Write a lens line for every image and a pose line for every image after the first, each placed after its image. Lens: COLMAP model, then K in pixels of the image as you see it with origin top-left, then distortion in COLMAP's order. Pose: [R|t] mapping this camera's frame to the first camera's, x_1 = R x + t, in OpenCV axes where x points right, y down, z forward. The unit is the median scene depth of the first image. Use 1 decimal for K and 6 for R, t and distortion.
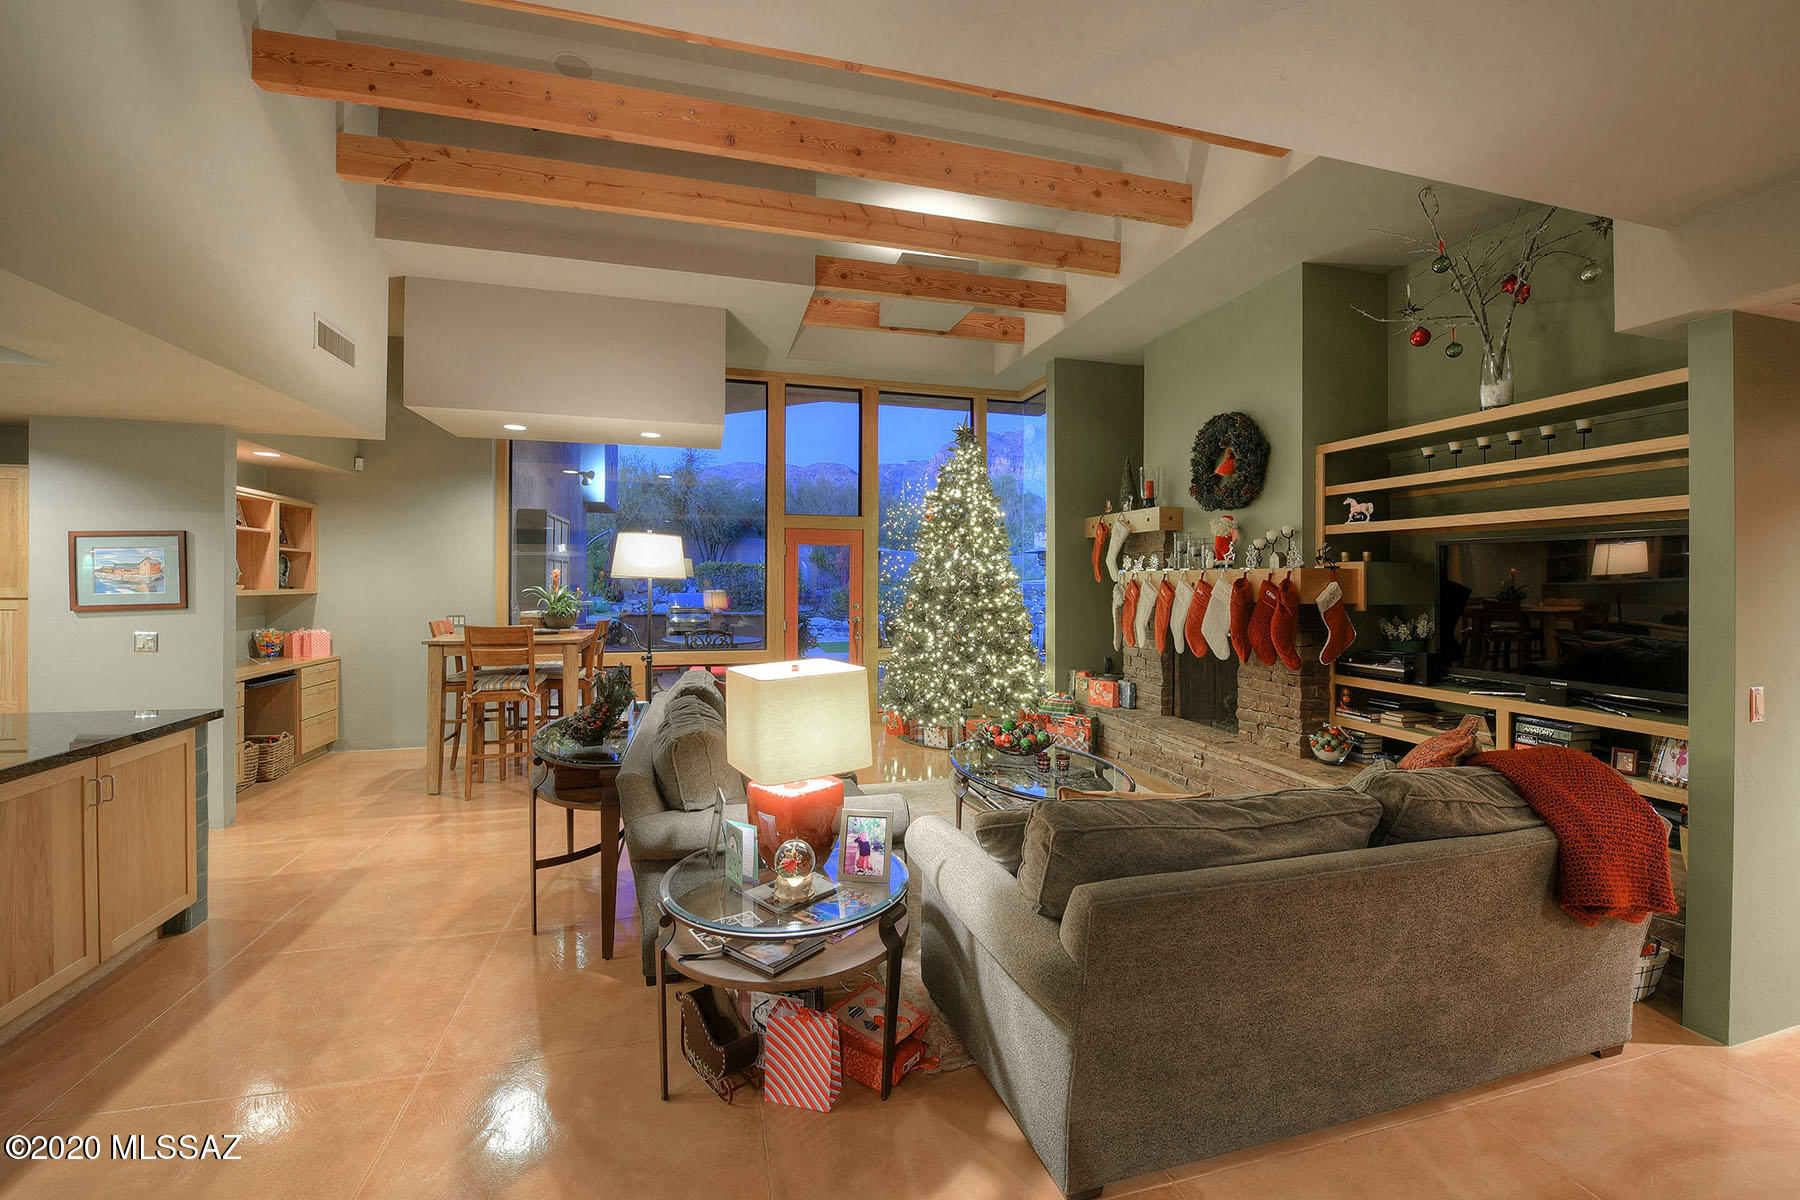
lens RADIAL K [[762.0, 0, 904.8], [0, 762.0, 576.9], [0, 0, 1]] dist [-0.000026, 0.000001]
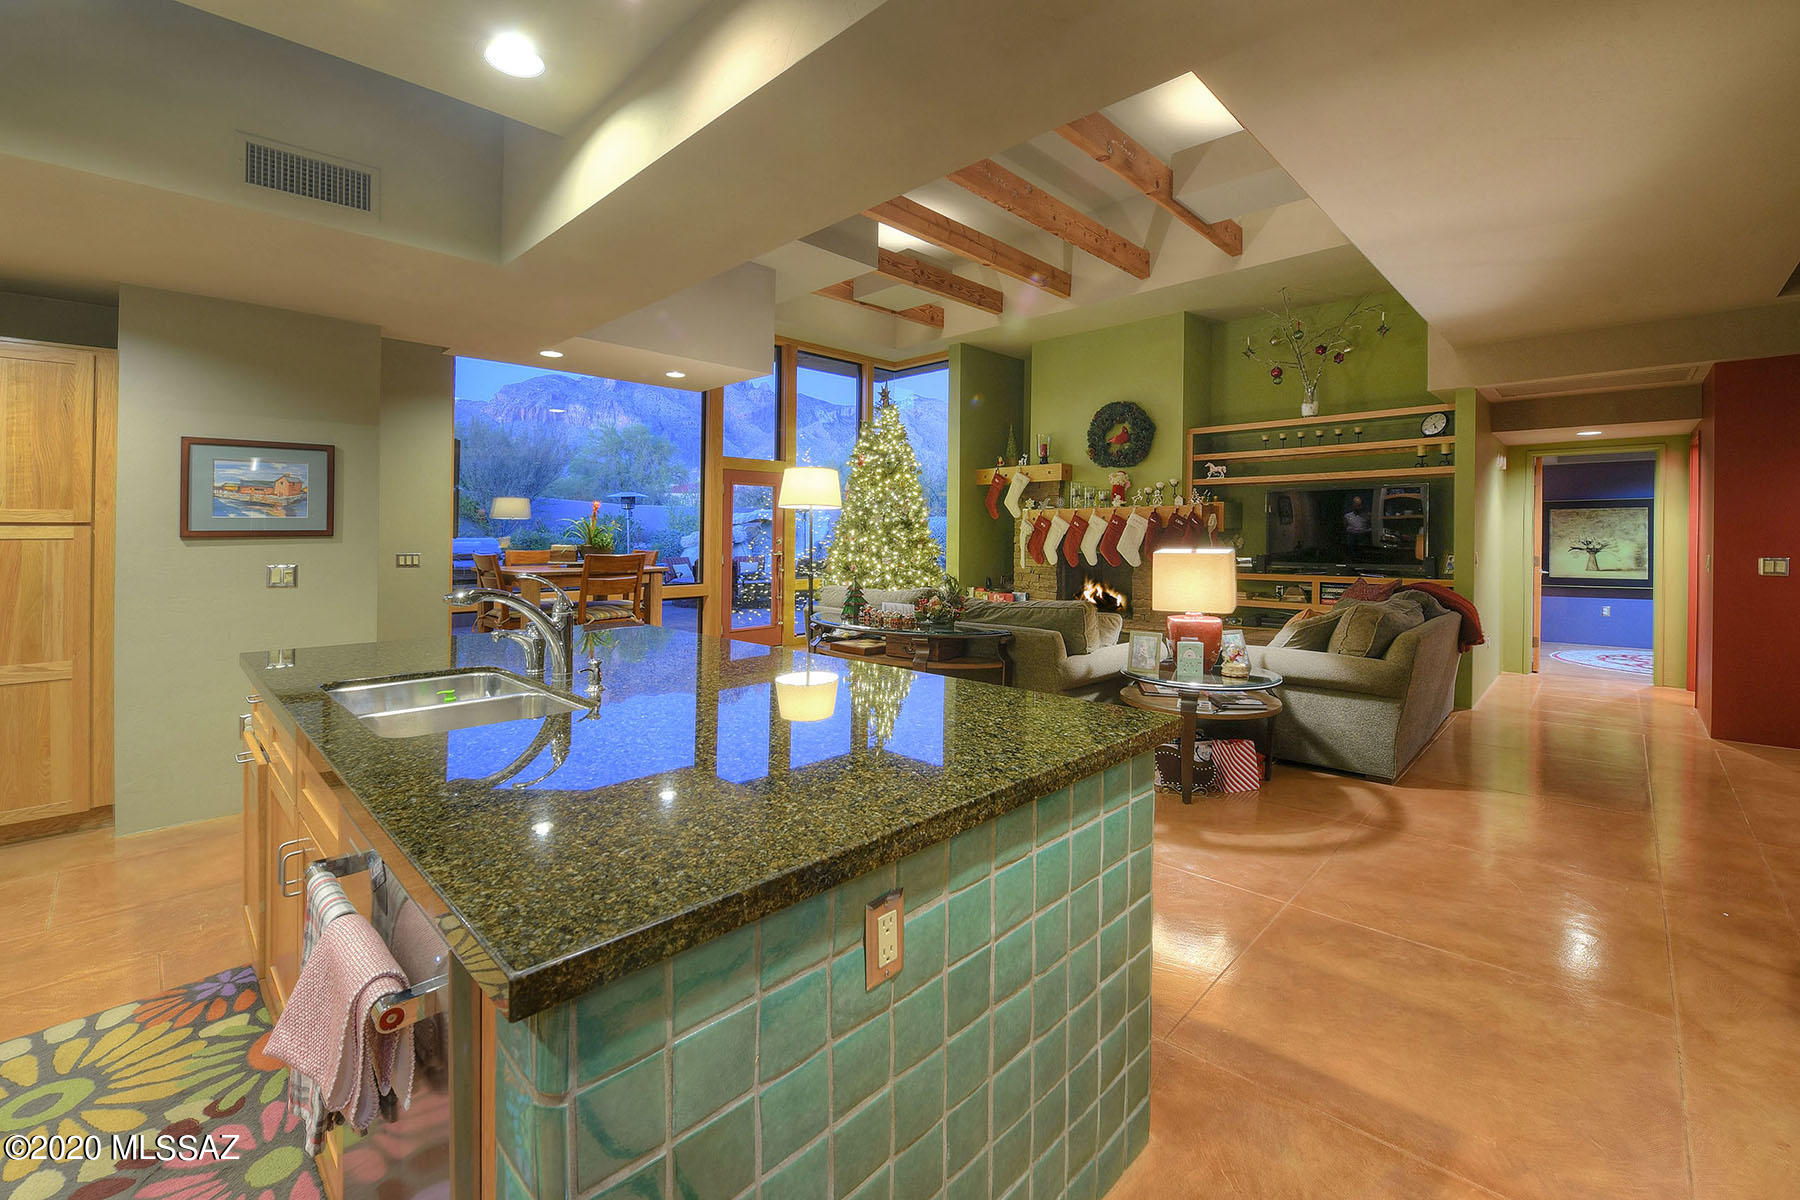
lens RADIAL K [[751.6, 0, 896.3], [0, 751.6, 531.0], [0, 0, 1]] dist [0.000882, 0.000249]
pose [[0.865838, -0.004161, 0.500307, -0.706397], [0.002874, 0.999990, 0.003344, 0.030446], [-0.500316, -0.001458, 0.865841, -0.044570]]
